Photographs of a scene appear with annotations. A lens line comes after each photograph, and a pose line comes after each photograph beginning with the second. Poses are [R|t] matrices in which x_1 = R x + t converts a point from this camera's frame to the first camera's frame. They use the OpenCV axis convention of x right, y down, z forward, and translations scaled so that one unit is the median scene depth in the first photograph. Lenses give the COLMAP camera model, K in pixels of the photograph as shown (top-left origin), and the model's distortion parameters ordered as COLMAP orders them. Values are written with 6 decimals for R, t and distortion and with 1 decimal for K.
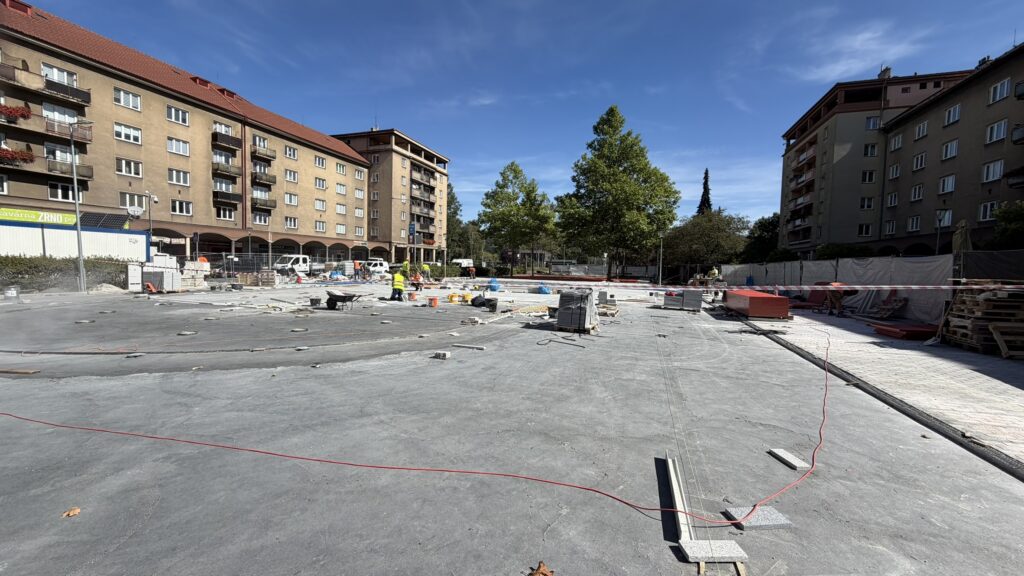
lens RADIAL K [[411.2, 0, 504.1], [0, 411.2, 287.7], [0, 0, 1]] dist [-0.000964, 0.000025]
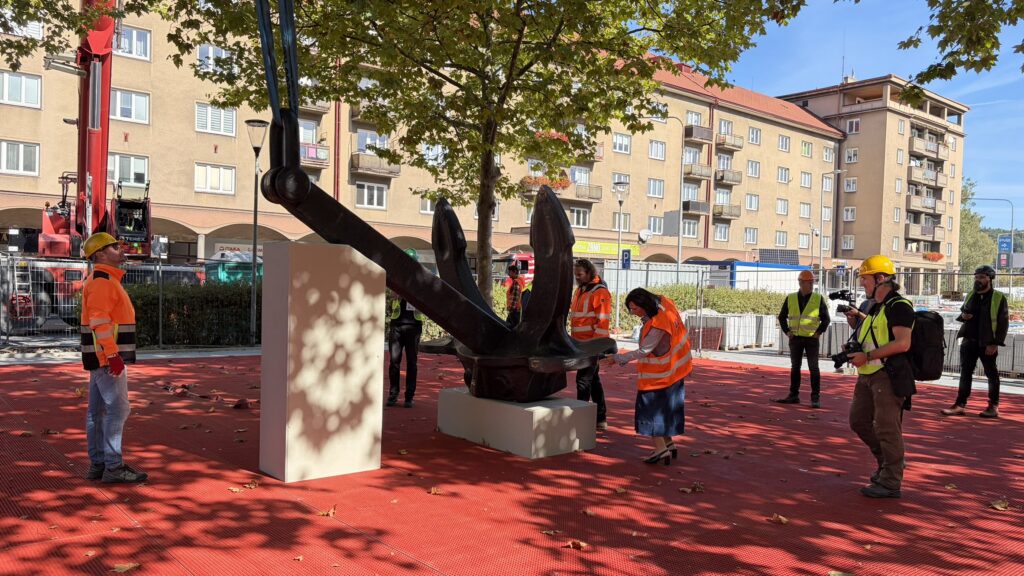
lens RADIAL K [[778.6, 0, 513.7], [0, 778.6, 286.9], [0, 0, 1]] dist [0.053767, -0.052026]
pose [[0.860028, 0.010226, -0.510145, -0.189904], [-0.039296, 0.998157, -0.046238, 0.005662], [0.508732, 0.059812, 0.858845, -0.342645]]
